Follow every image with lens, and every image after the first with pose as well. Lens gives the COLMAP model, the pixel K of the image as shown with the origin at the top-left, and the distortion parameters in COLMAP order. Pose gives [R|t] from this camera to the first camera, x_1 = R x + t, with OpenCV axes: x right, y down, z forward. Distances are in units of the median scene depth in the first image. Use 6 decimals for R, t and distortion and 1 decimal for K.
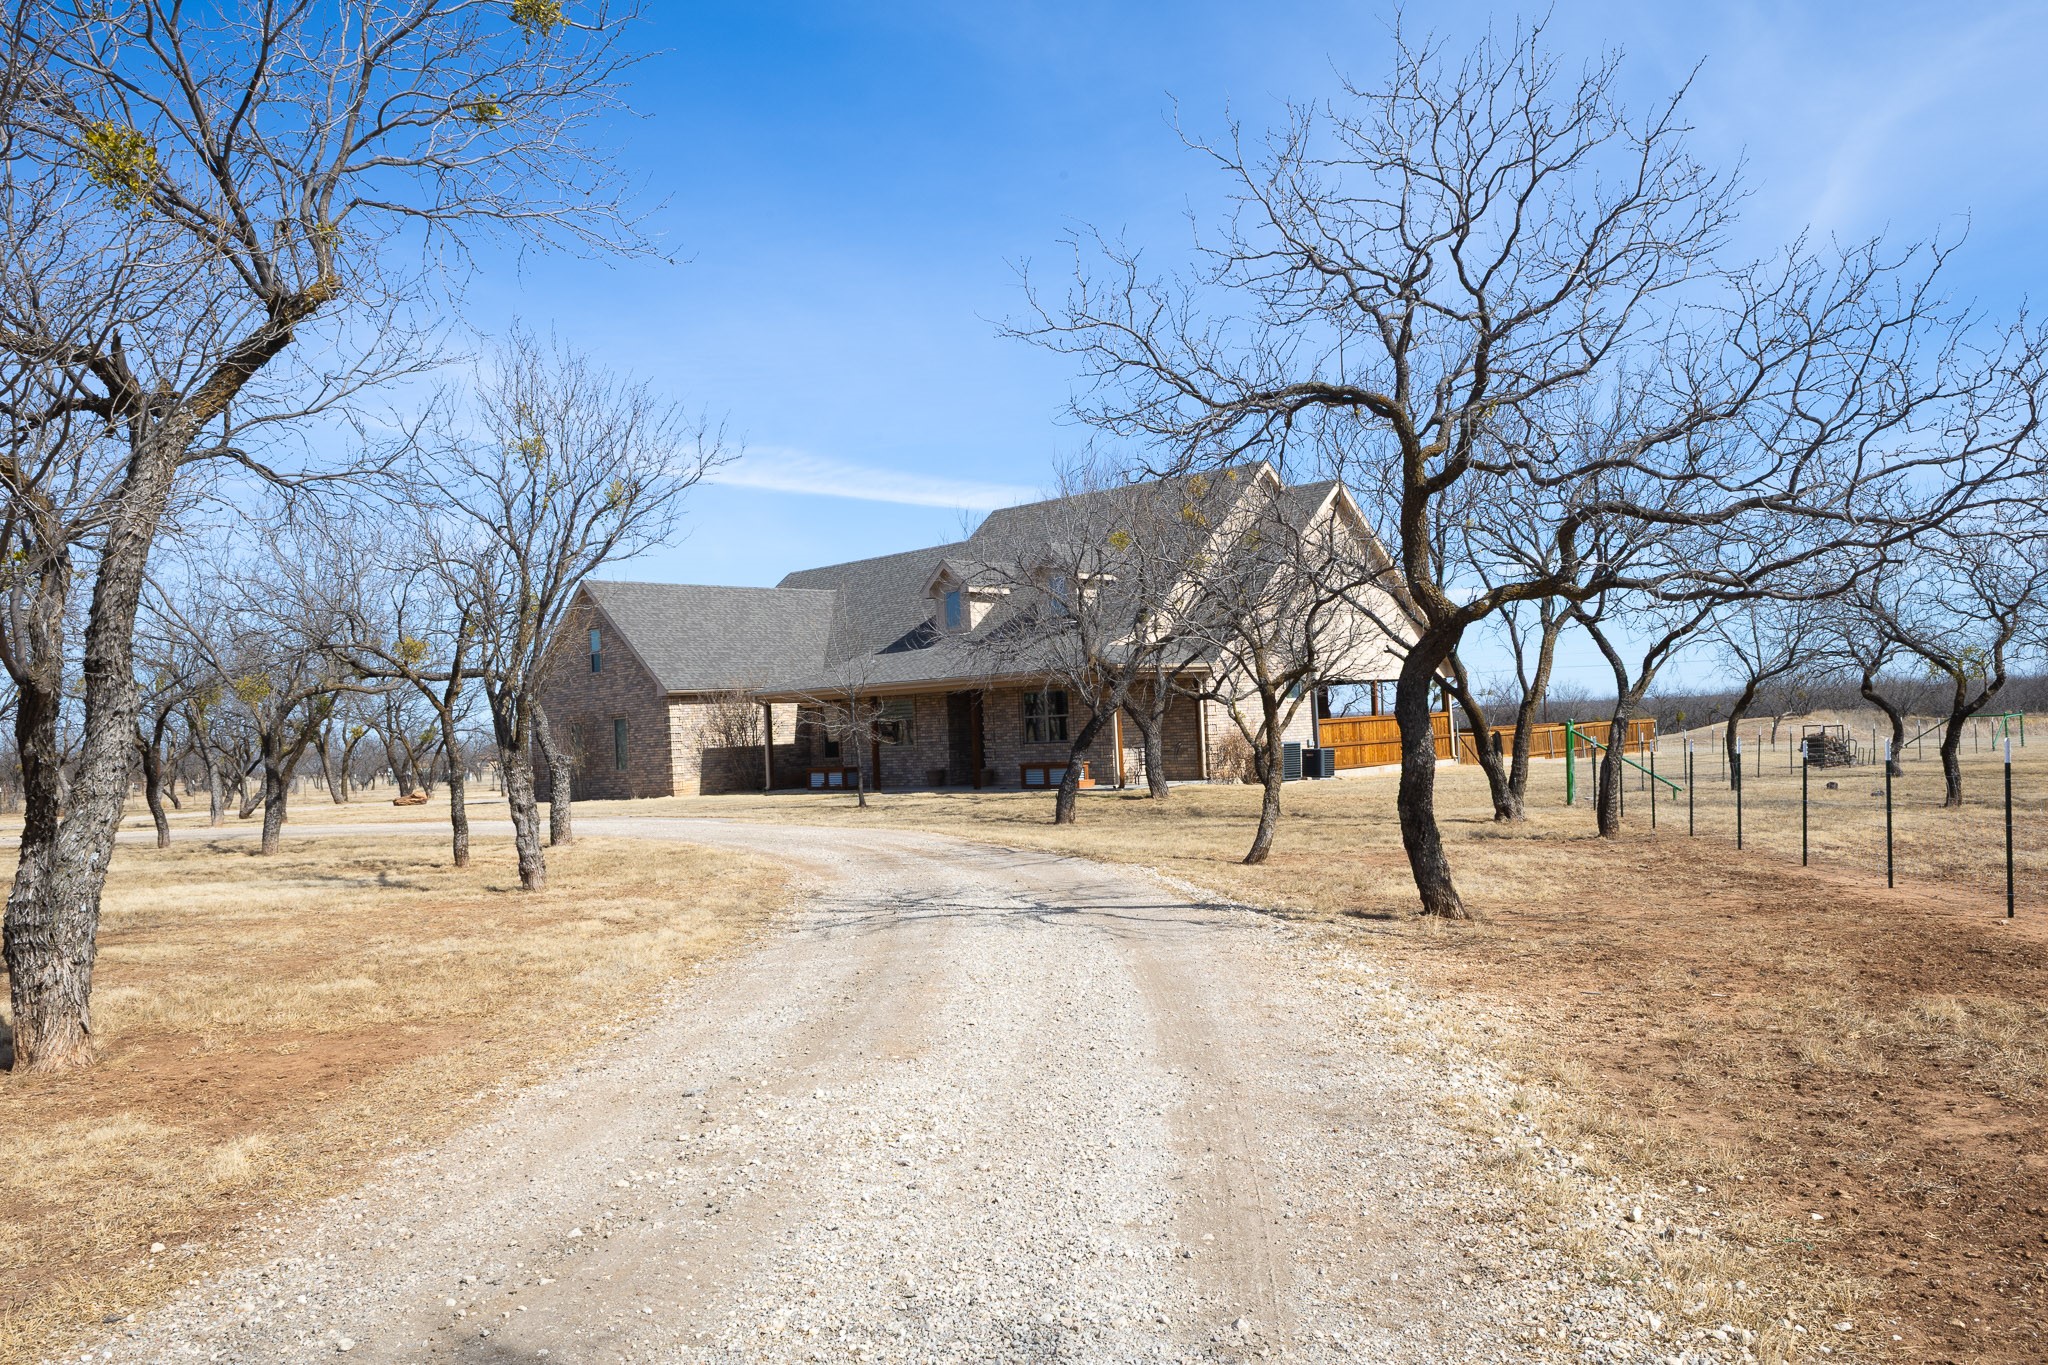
lens RADIAL K [[1612.0, 0, 1017.3], [0, 1612.0, 680.9], [0, 0, 1]] dist [0.043290, -0.052378]
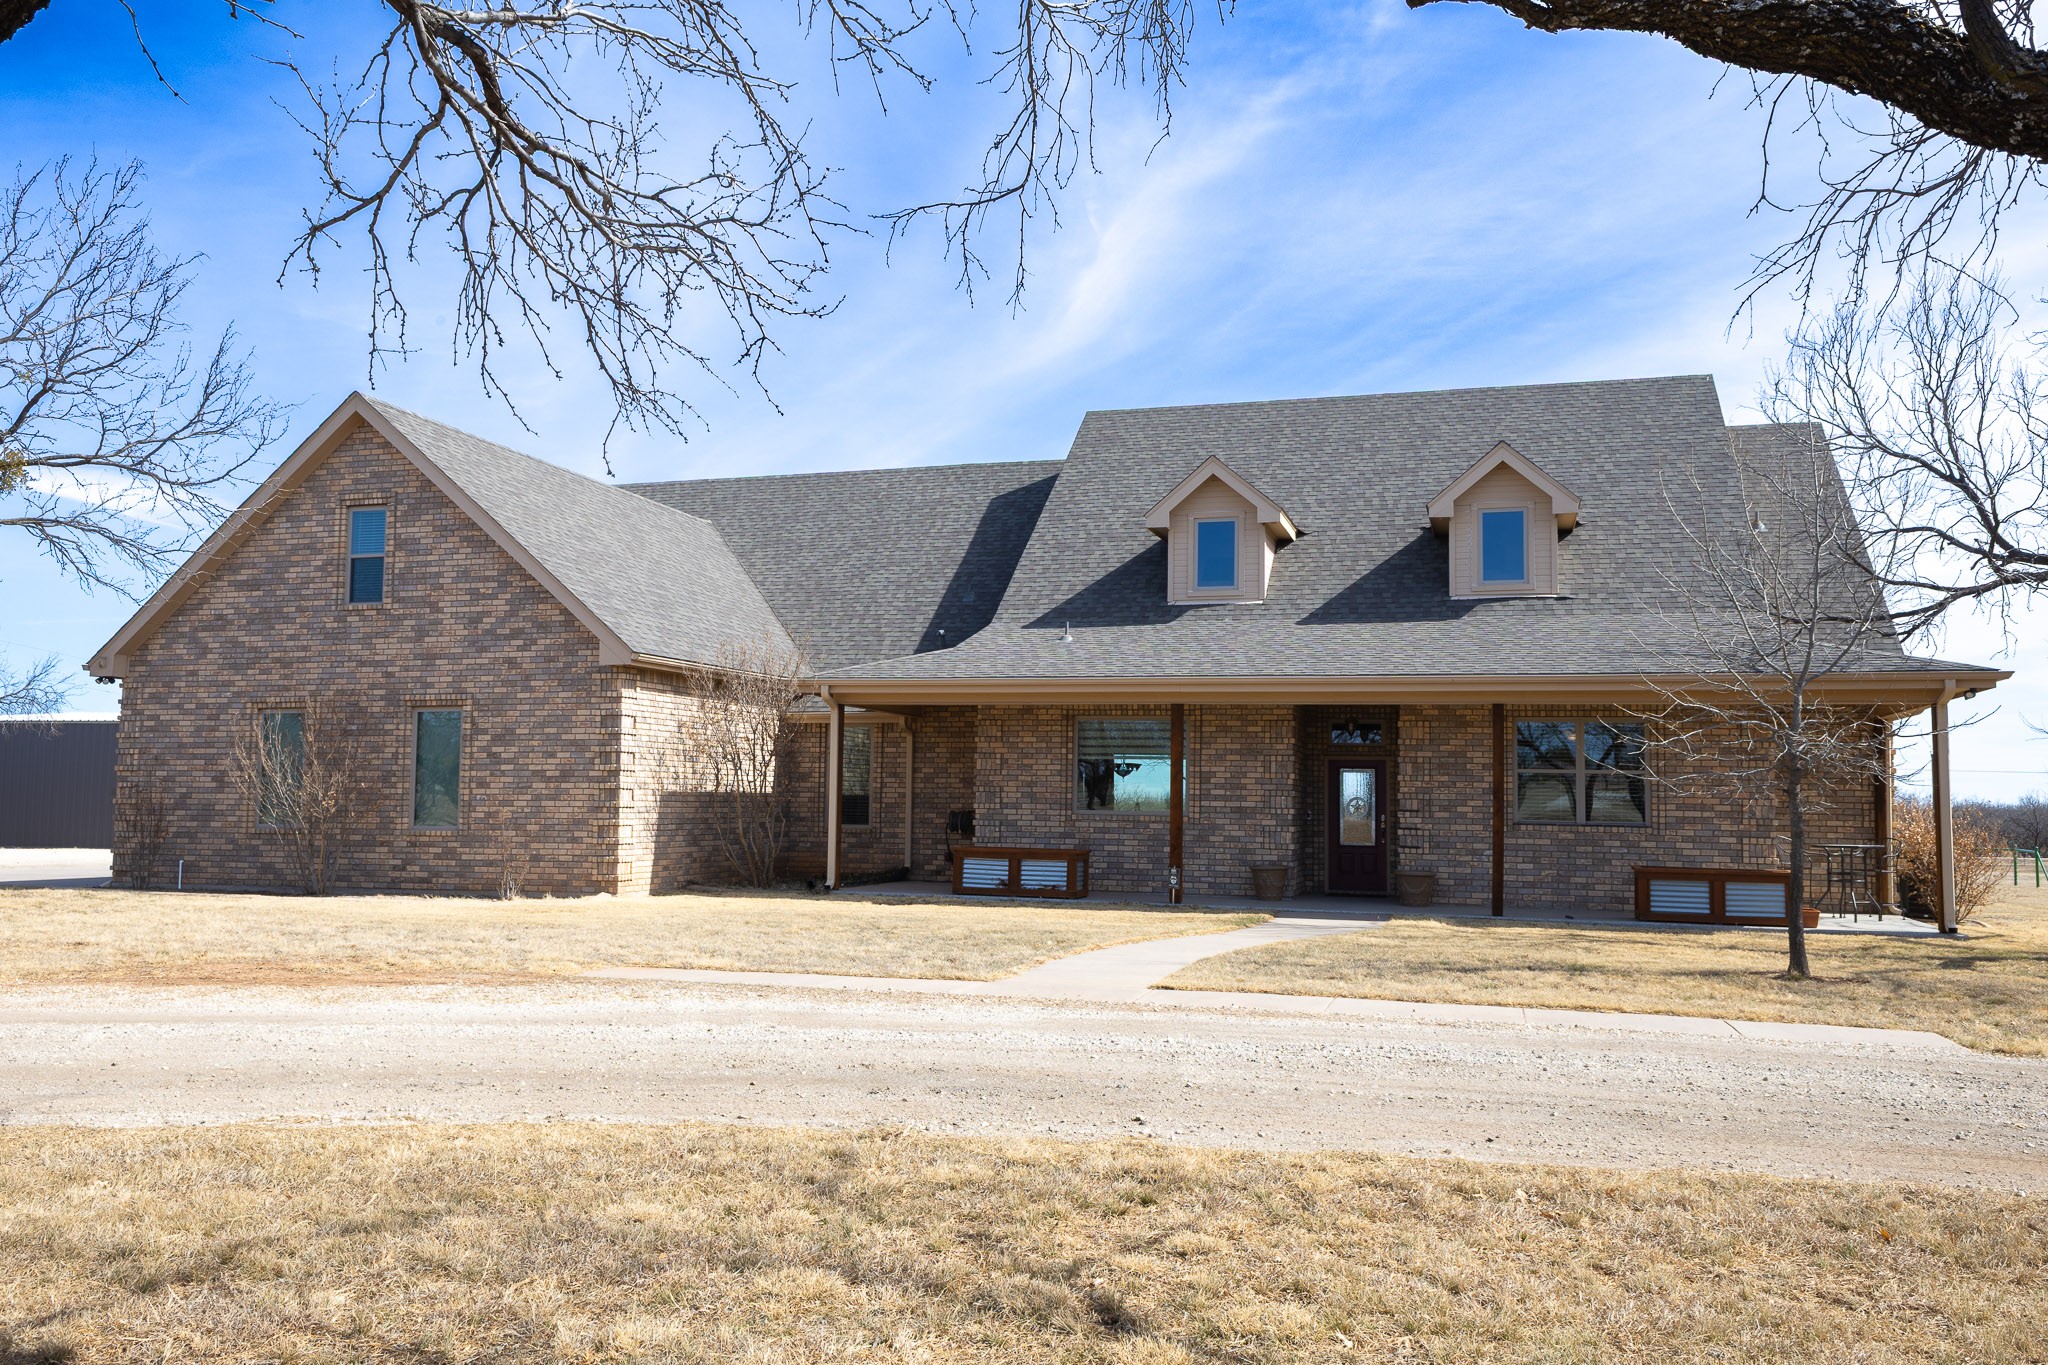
lens RADIAL K [[1612.0, 0, 1015.8], [0, 1612.0, 676.3], [0, 0, 1]] dist [0.043290, -0.052378]
pose [[0.889846, 0.098161, 0.445576, -0.322776], [-0.071814, 0.994543, -0.075683, 0.038550], [-0.450573, 0.035348, 0.892039, 0.566190]]
